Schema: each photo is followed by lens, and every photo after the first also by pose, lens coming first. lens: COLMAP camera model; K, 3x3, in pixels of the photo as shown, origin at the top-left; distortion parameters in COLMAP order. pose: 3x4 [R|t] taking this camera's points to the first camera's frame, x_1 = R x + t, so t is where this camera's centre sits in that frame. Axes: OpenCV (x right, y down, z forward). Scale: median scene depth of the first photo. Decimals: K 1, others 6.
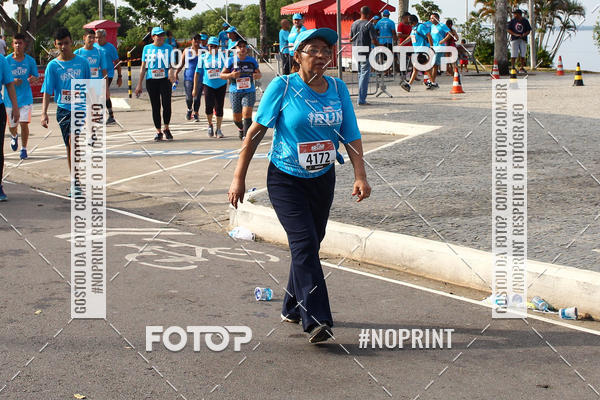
lens RADIAL K [[1590.7, 0, 298.2], [0, 1590.7, 199.3], [0, 0, 1]] dist [-0.093314, 0.208298]
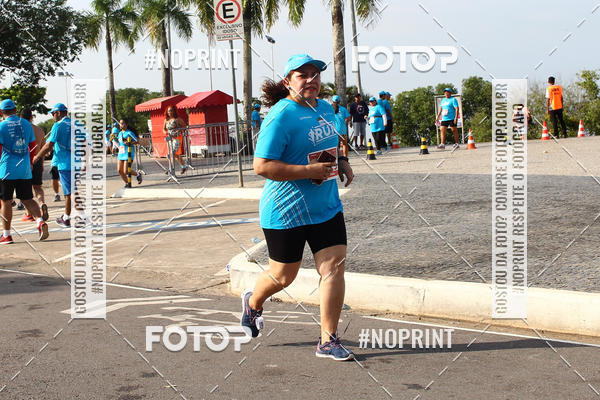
lens RADIAL K [[1185.3, 0, 282.3], [0, 1185.3, 199.6], [0, 0, 1]] dist [-0.118383, 0.107379]
pose [[0.981650, -0.052899, 0.183206, -0.093174], [0.064240, 0.996332, -0.056532, 0.003515], [-0.179544, 0.067264, 0.981448, 0.198464]]
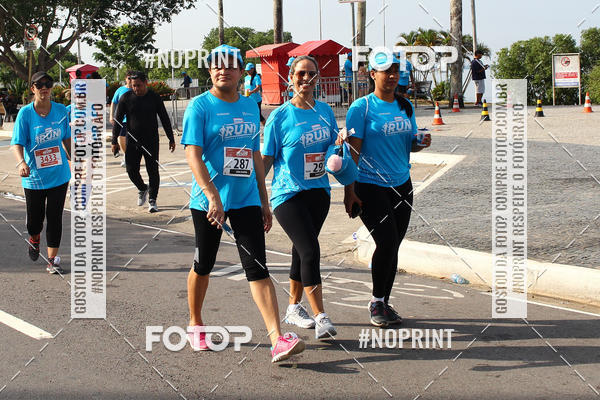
lens RADIAL K [[1282.1, 0, 224.3], [0, 1282.1, 170.5], [0, 0, 1]] dist [-0.133829, 0.176123]
pose [[0.997732, -0.017019, 0.065121, -0.122672], [0.018934, 0.999403, -0.028902, -0.011759], [-0.064590, 0.030069, 0.997459, 0.113679]]
